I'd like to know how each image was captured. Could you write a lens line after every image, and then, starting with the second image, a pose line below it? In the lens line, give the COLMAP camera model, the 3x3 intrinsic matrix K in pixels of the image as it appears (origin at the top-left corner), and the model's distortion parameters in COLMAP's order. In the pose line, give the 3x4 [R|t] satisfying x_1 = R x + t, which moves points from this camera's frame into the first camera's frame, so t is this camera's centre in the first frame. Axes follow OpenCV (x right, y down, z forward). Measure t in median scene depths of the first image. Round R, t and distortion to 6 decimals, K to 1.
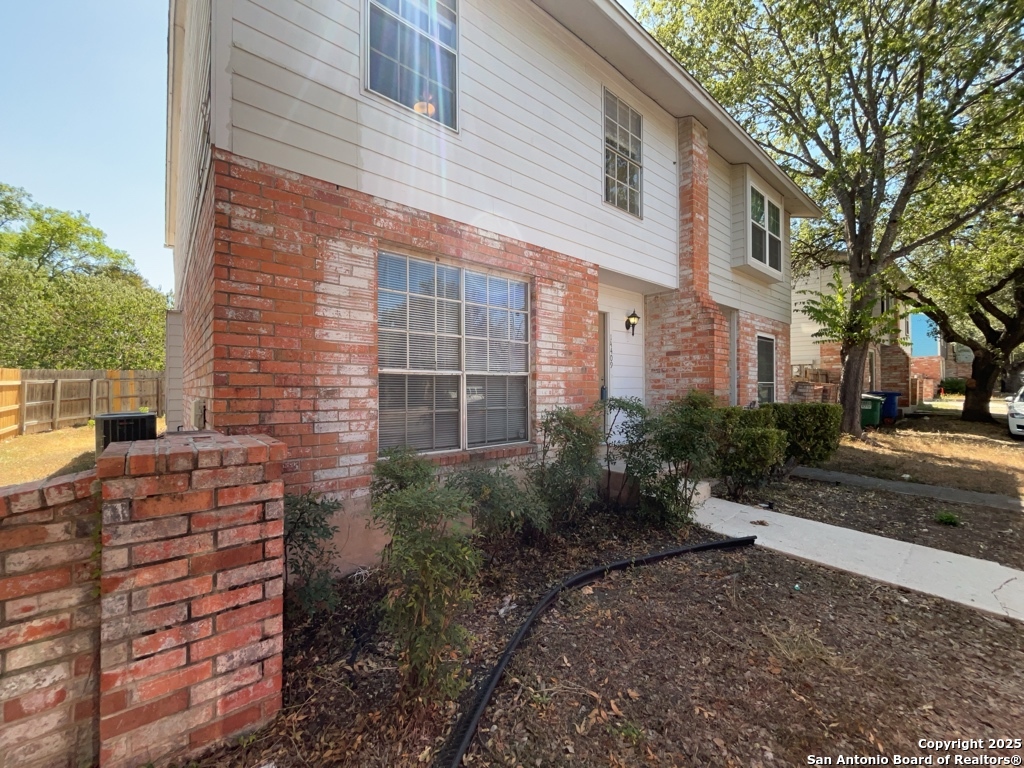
lens RADIAL K [[412.2, 0, 511.3], [0, 412.2, 386.5], [0, 0, 1]] dist [-0.002451, -0.000617]
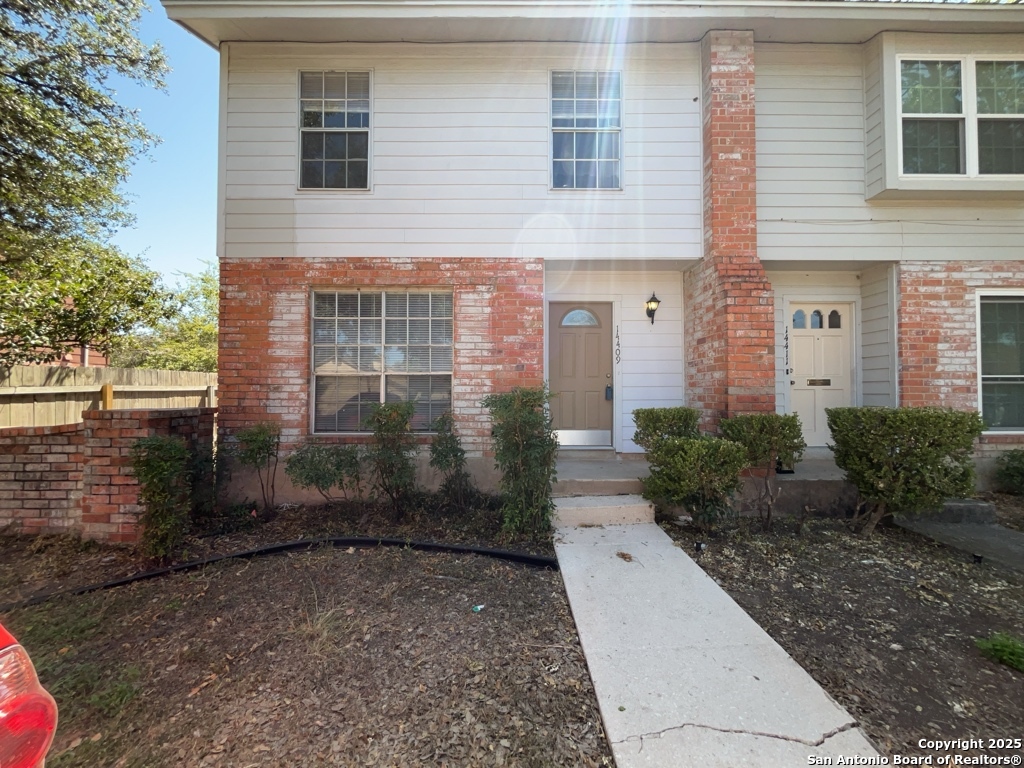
lens RADIAL K [[412.2, 0, 516.2], [0, 412.2, 386.4], [0, 0, 1]] dist [-0.002451, -0.000617]
pose [[0.765333, -0.007977, -0.643585, 0.886326], [0.001749, 0.999945, -0.010314, 0.017957], [0.643632, 0.006768, 0.765305, 0.255139]]
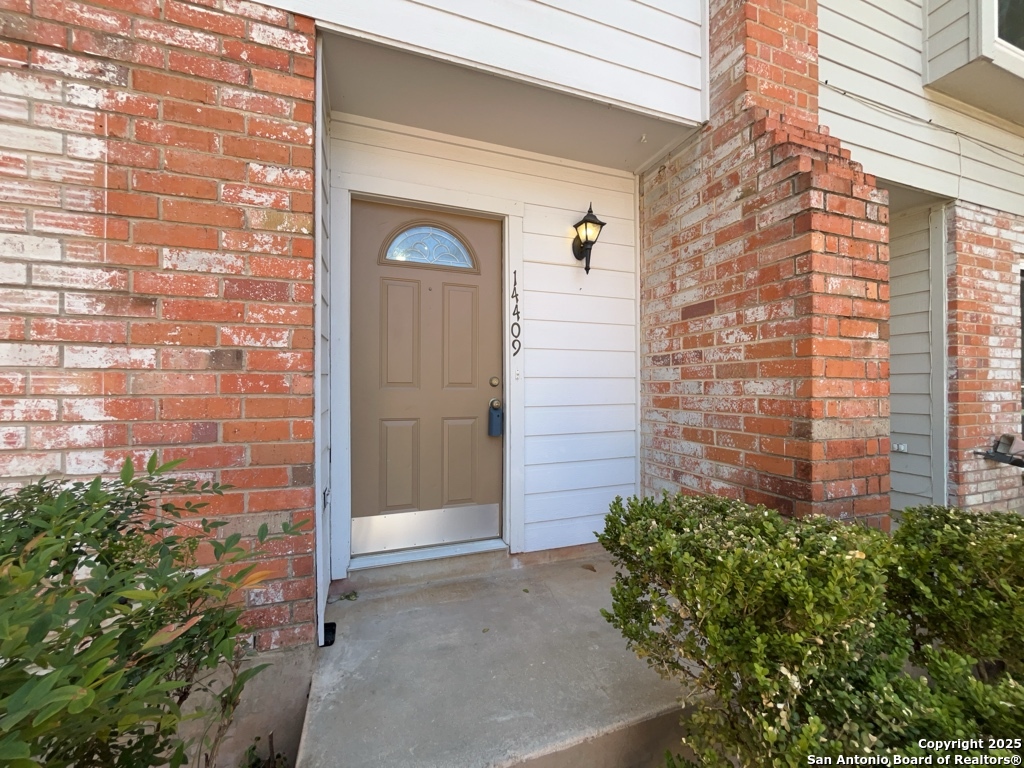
lens RADIAL K [[412.2, 0, 515.5], [0, 412.2, 385.8], [0, 0, 1]] dist [-0.002451, -0.000617]
pose [[0.938377, -0.000305, -0.345613, 0.522232], [0.000988, 0.999998, 0.001801, -0.022399], [0.345612, -0.002031, 0.938375, 0.866552]]
